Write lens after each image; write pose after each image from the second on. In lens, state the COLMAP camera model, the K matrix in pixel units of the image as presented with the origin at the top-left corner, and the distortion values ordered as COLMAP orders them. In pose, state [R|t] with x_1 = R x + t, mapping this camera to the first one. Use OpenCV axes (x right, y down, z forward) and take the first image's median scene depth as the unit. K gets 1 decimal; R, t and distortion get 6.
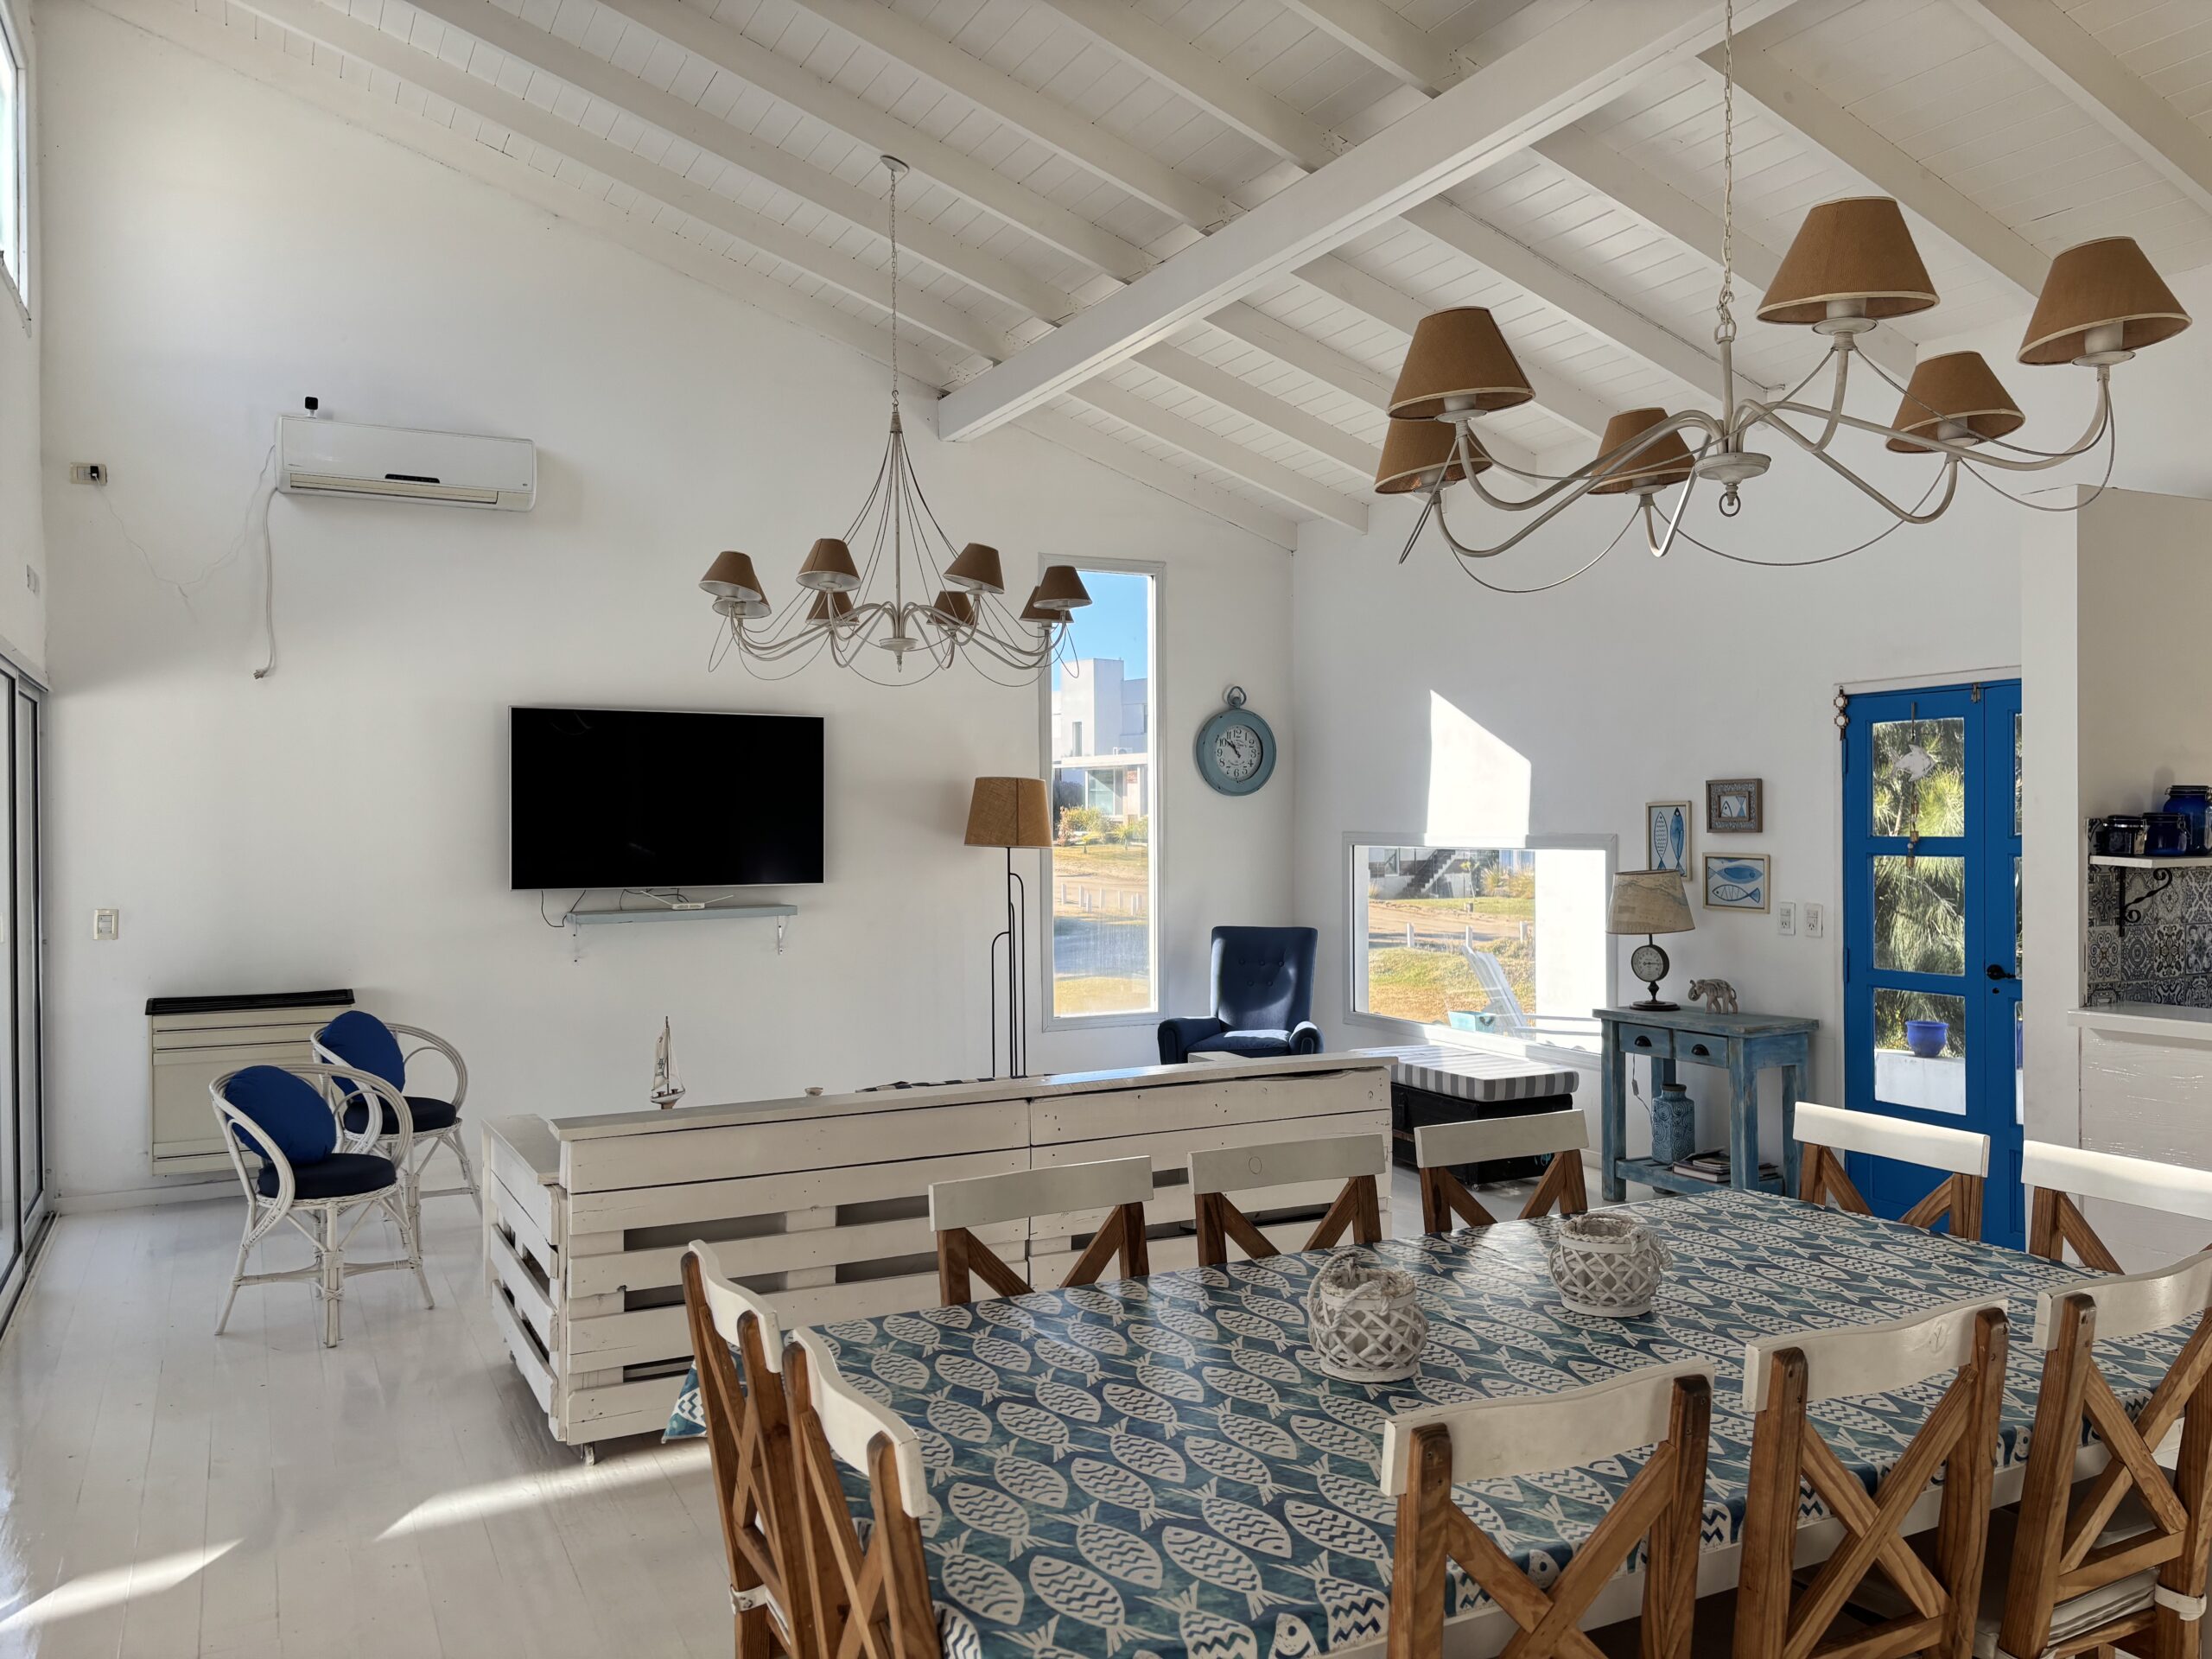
lens RADIAL K [[1687.3, 0, 1154.1], [0, 1687.3, 834.1], [0, 0, 1]] dist [0.070939, -0.100825]
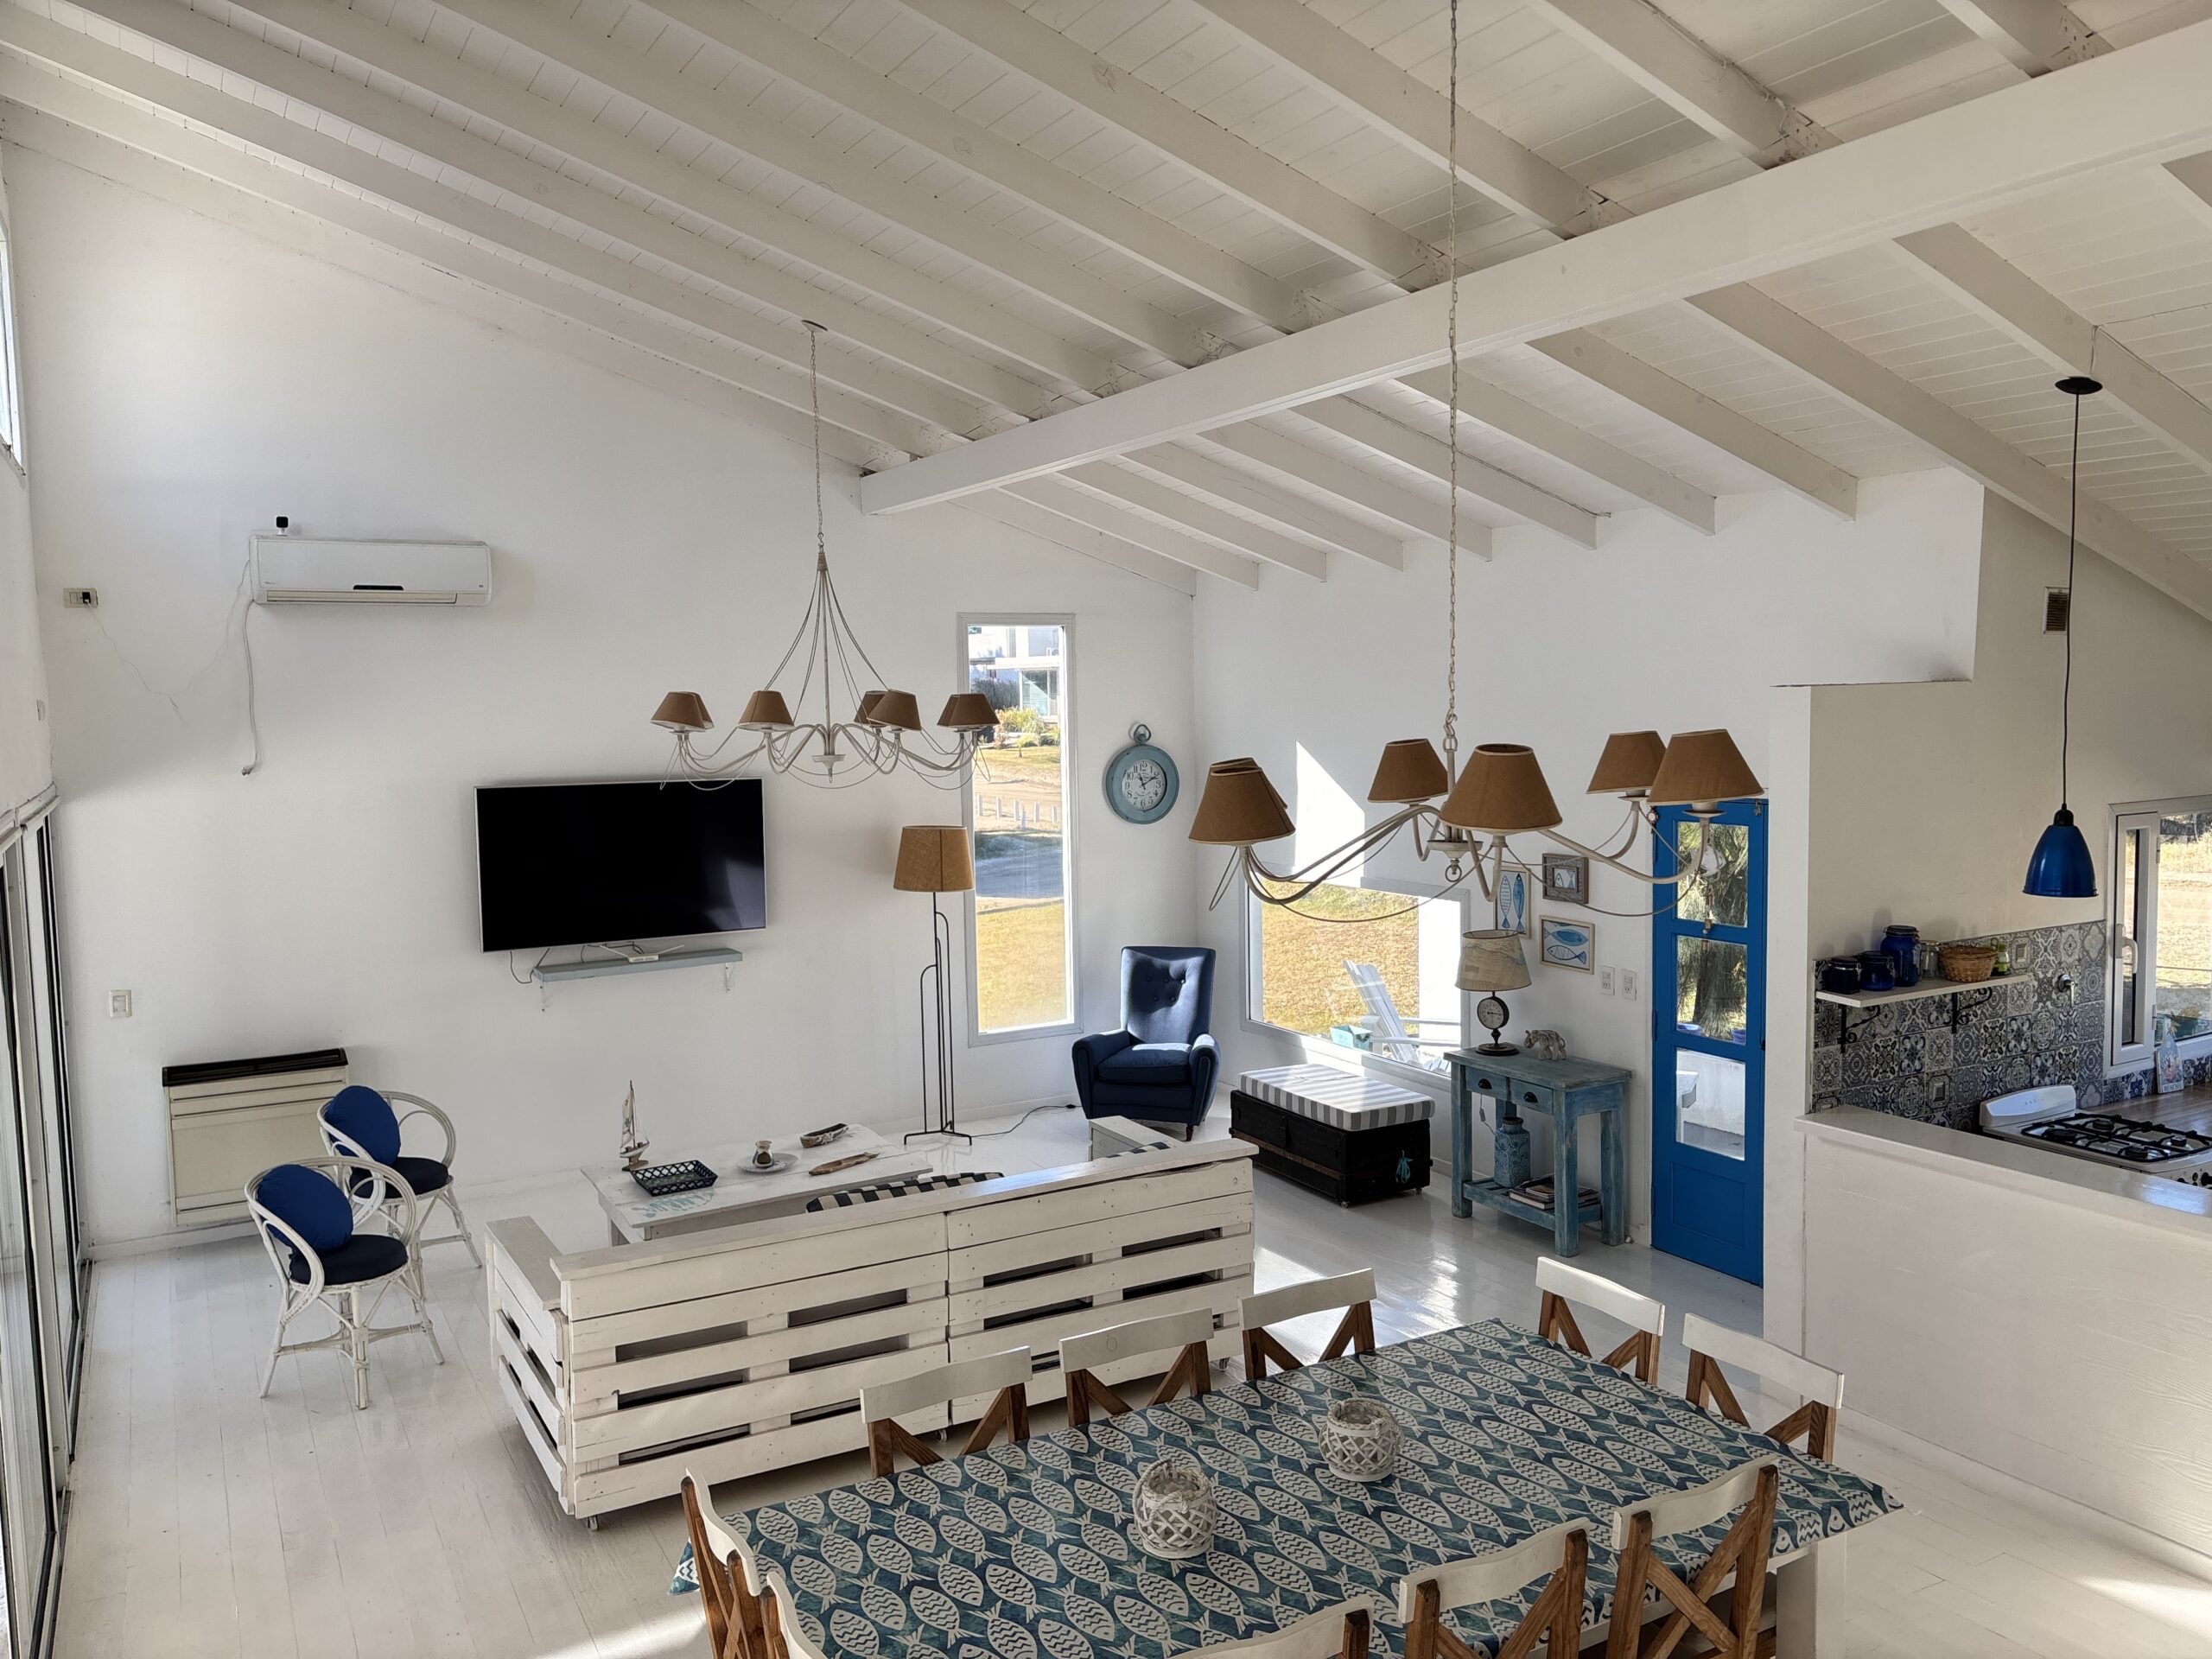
lens RADIAL K [[1687.3, 0, 1154.1], [0, 1687.3, 834.1], [0, 0, 1]] dist [0.070939, -0.100825]
pose [[0.999289, -0.013612, 0.035172, 0.024256], [0.010913, 0.997061, 0.075828, -0.139293], [-0.036101, -0.075390, 0.996500, -0.131998]]
